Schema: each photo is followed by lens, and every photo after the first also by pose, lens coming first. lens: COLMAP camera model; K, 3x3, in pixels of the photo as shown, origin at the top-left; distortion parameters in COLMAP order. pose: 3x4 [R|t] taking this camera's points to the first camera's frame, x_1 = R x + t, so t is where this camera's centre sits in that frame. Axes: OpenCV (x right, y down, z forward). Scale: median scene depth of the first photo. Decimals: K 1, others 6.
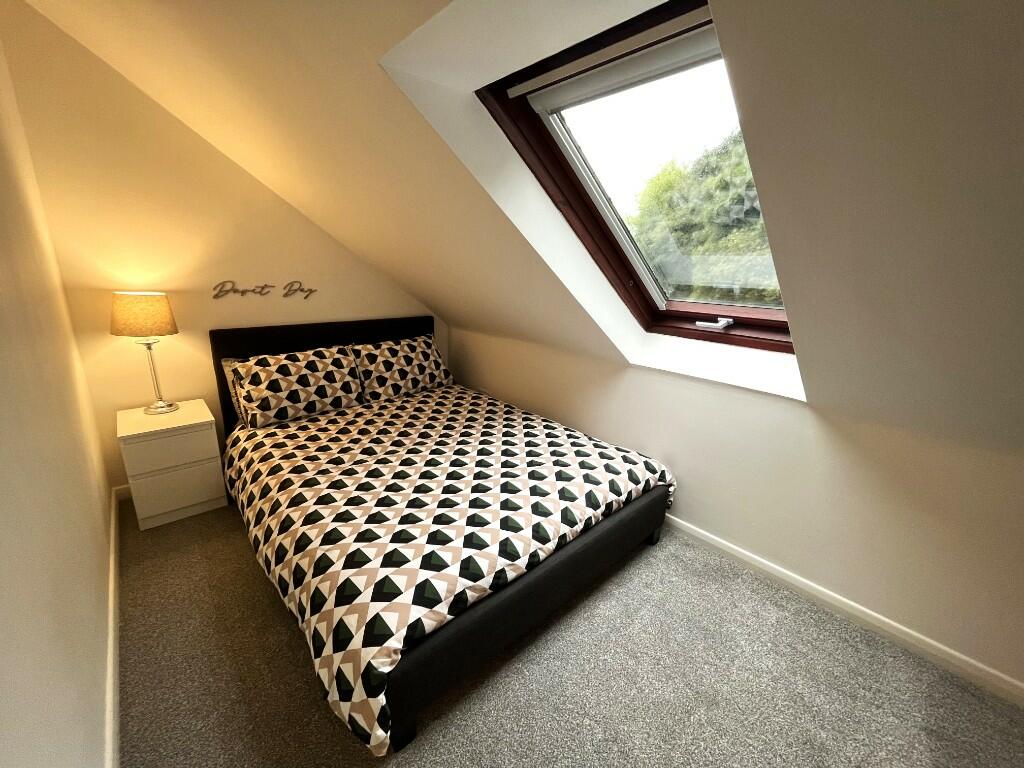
lens RADIAL K [[413.2, 0, 512.0], [0, 413.2, 384.0], [0, 0, 1]] dist [-0.003541, -0.000427]
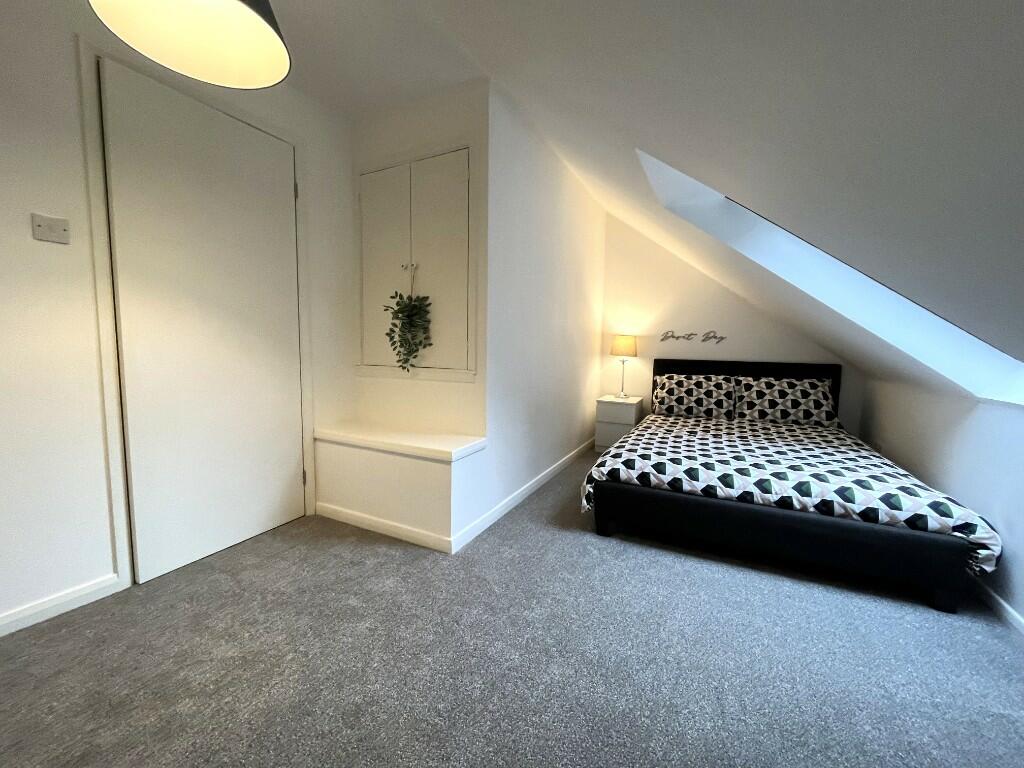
lens RADIAL K [[413.2, 0, 512.0], [0, 413.2, 384.0], [0, 0, 1]] dist [-0.003541, -0.000427]
pose [[0.354781, 0.066690, -0.932568, 0.653804], [-0.260814, 0.964916, -0.030220, 0.174252], [0.897834, 0.253949, 0.359728, -0.124773]]
